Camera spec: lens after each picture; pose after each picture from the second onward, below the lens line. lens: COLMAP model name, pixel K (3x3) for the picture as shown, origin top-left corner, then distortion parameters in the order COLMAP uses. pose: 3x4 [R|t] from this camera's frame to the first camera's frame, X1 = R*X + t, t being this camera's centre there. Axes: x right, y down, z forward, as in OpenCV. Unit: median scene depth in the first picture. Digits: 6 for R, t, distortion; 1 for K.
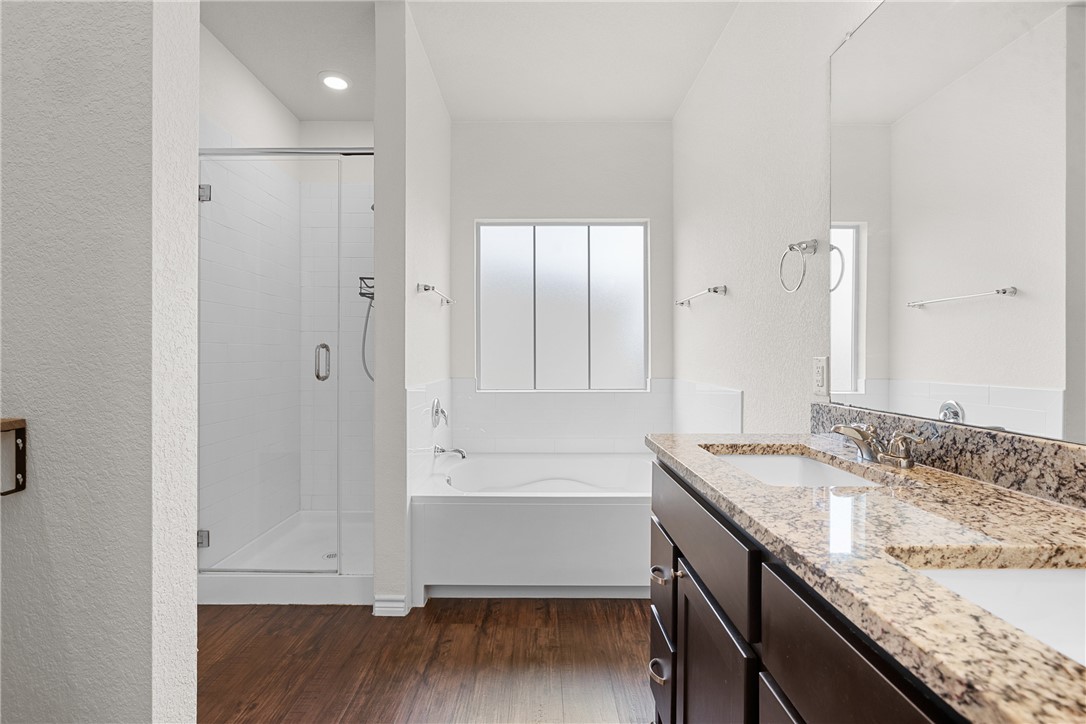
lens RADIAL K [[515.5, 0, 543.5], [0, 515.5, 357.6], [0, 0, 1]] dist [-0.002657, -0.000220]
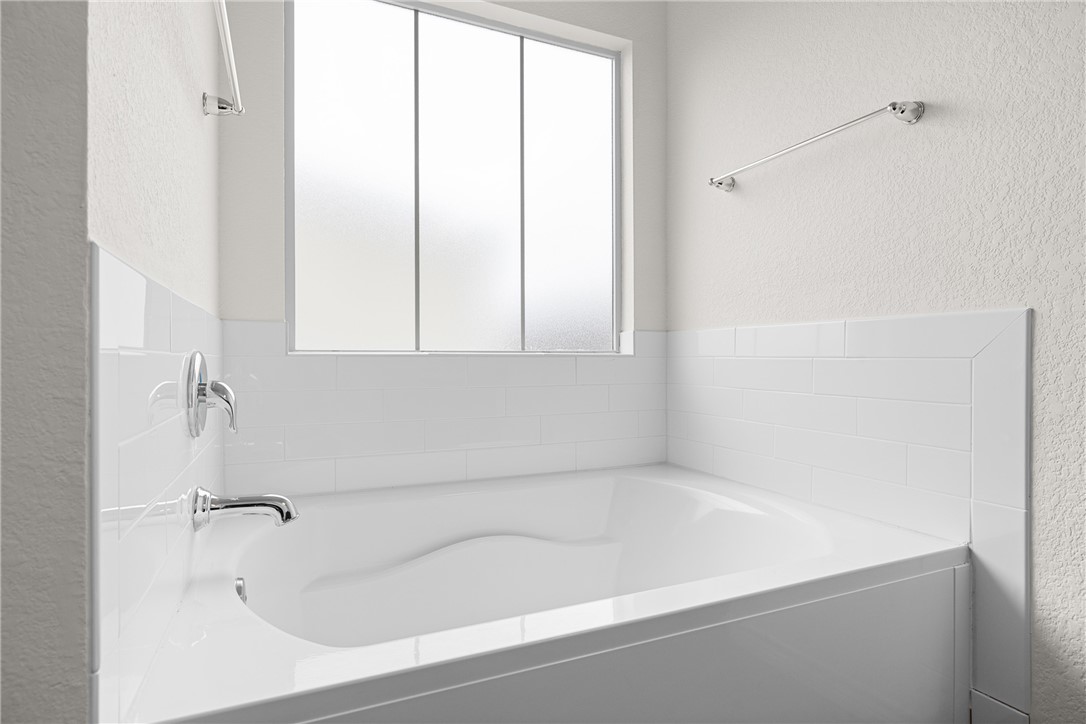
lens RADIAL K [[571.5, 0, 540.2], [0, 571.5, 357.2], [0, 0, 1]] dist [0.001202, -0.000074]
pose [[0.912733, 0.002304, 0.408550, -0.156219], [0.000713, 0.999974, -0.007233, 0.085672], [-0.408556, 0.006893, 0.912707, 0.564084]]
